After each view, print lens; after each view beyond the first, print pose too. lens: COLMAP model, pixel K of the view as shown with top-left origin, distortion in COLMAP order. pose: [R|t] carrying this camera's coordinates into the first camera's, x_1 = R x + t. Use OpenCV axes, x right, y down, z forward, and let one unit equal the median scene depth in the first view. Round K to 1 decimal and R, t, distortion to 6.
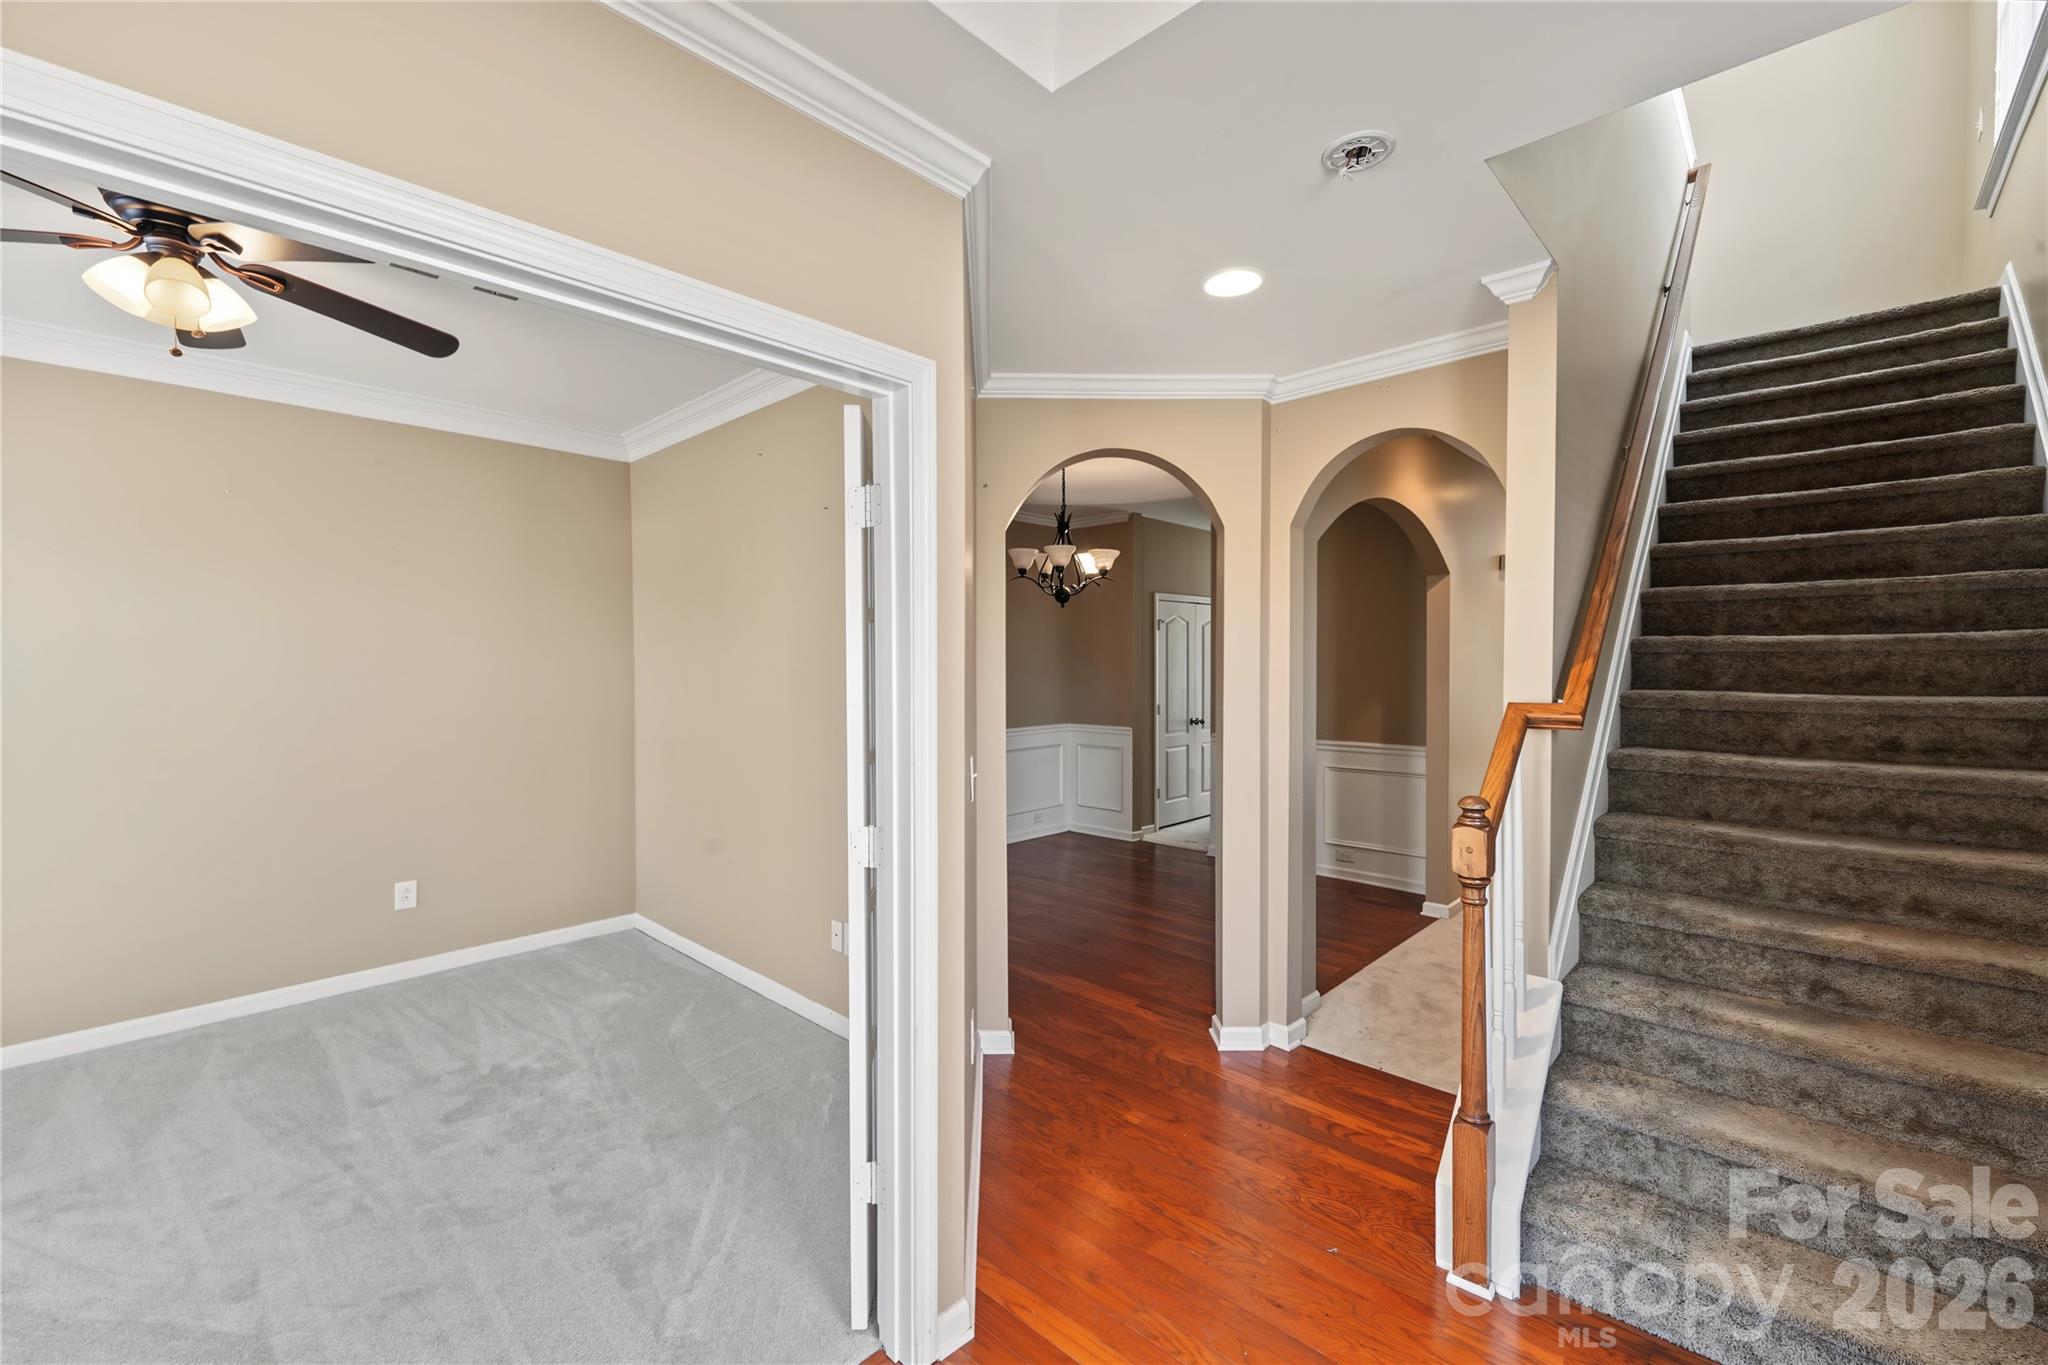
lens RADIAL K [[832.2, 0, 1024.0], [0, 832.2, 682.5], [0, 0, 1]] dist [-0.000039, -0.002212]
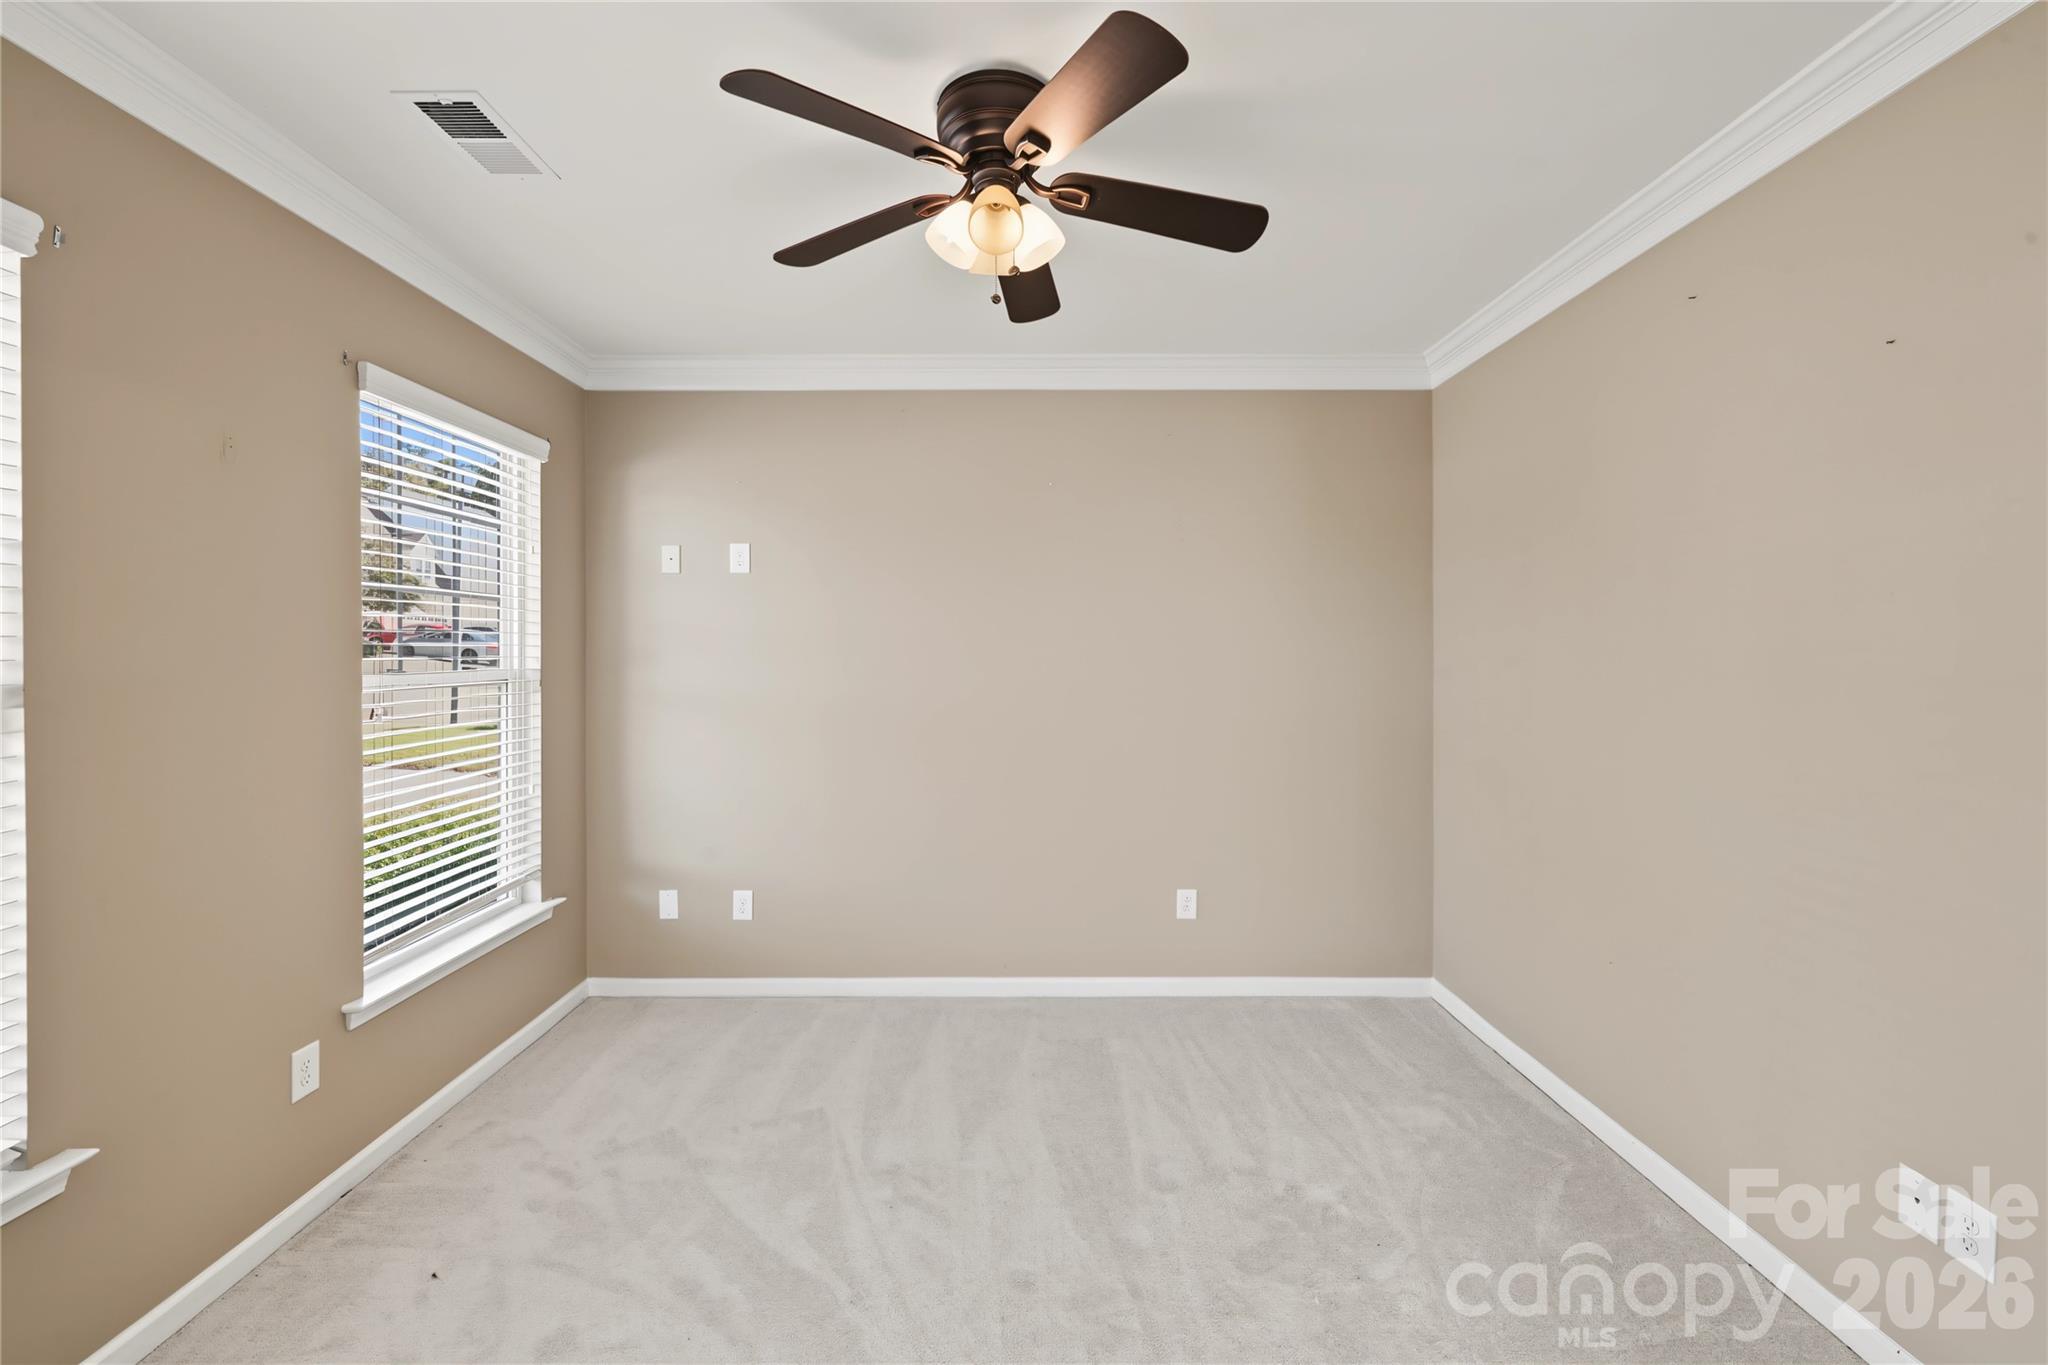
lens RADIAL K [[833.1, 0, 1030.8], [0, 833.1, 654.6], [0, 0, 1]] dist [-0.001424, -0.000755]
pose [[0.691875, 0.000482, -0.722017, -0.255402], [-0.015285, 0.999785, -0.013979, -0.003520], [0.721856, 0.020708, 0.691734, 0.301407]]
